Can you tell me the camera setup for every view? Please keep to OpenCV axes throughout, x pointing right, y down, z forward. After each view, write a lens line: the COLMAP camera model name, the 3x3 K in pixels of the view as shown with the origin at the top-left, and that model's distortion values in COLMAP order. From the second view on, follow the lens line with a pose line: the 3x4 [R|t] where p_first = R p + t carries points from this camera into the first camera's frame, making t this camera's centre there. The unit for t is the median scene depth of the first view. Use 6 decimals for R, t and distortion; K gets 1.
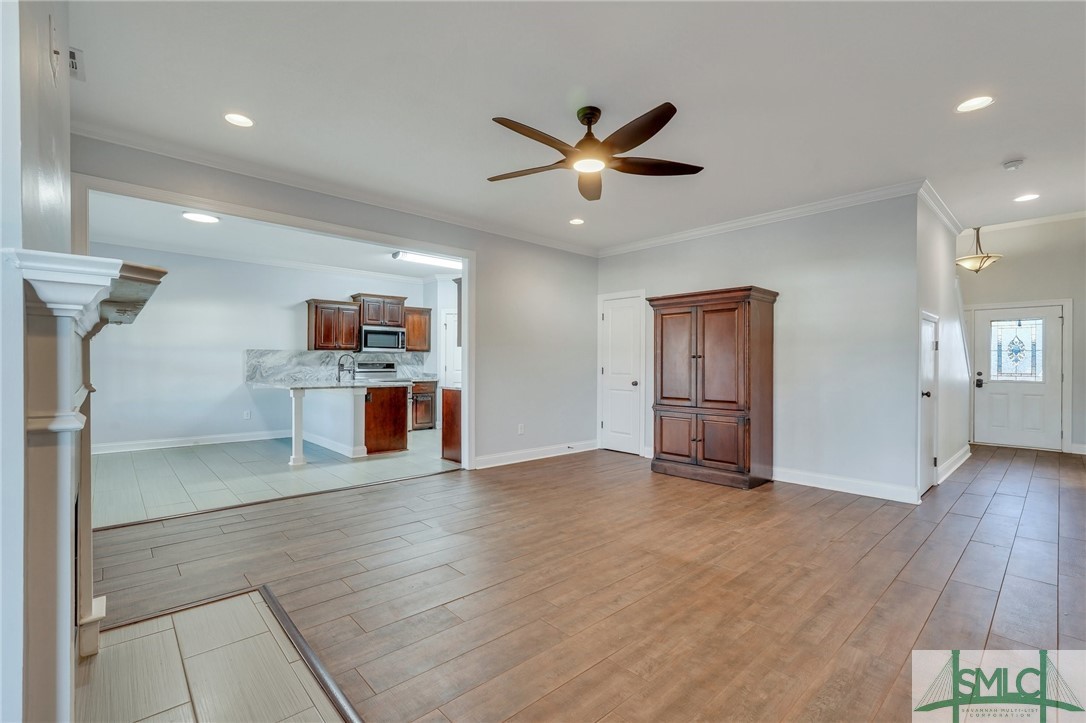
lens RADIAL K [[479.9, 0, 537.2], [0, 479.9, 360.3], [0, 0, 1]] dist [-0.001229, -0.000136]
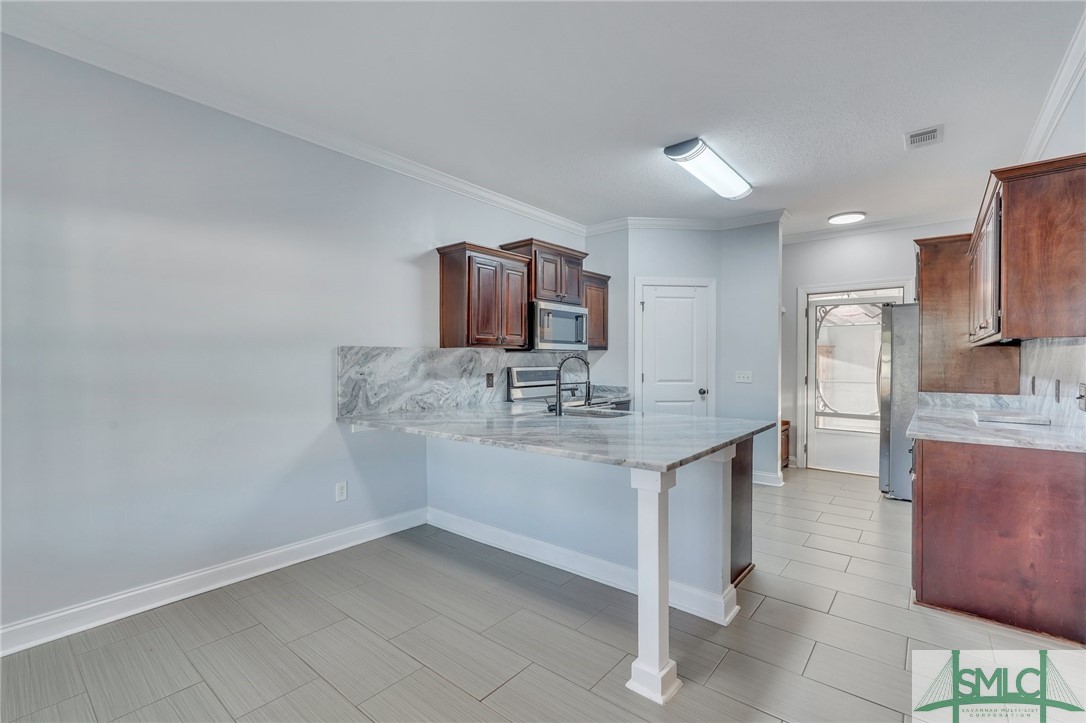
lens RADIAL K [[479.9, 0, 537.2], [0, 479.9, 360.3], [0, 0, 1]] dist [-0.001229, -0.000136]
pose [[0.988485, -0.007136, 0.151154, -0.457711], [0.005980, 0.999949, 0.008104, -0.011363], [-0.151204, -0.007107, 0.988477, 0.492734]]
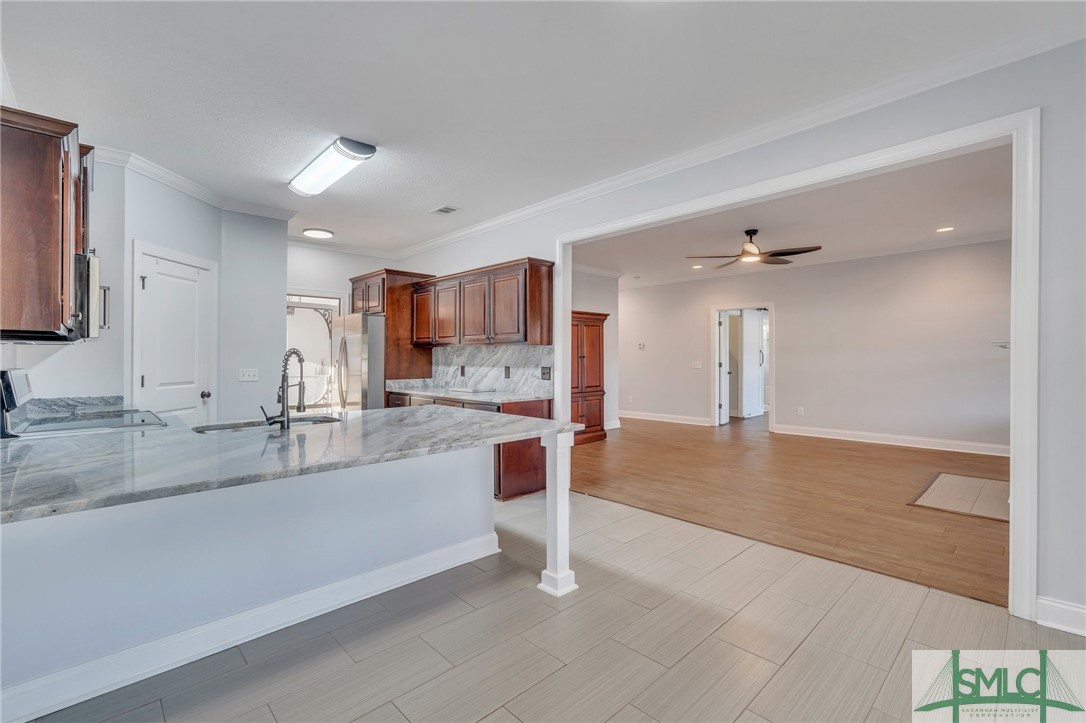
lens RADIAL K [[479.9, 0, 537.2], [0, 479.9, 360.3], [0, 0, 1]] dist [-0.001229, -0.000136]
pose [[-0.022332, -0.013881, 0.999654, -0.696811], [-0.003027, 0.999900, 0.013817, -0.010060], [-0.999746, -0.002717, -0.022372, 0.740230]]
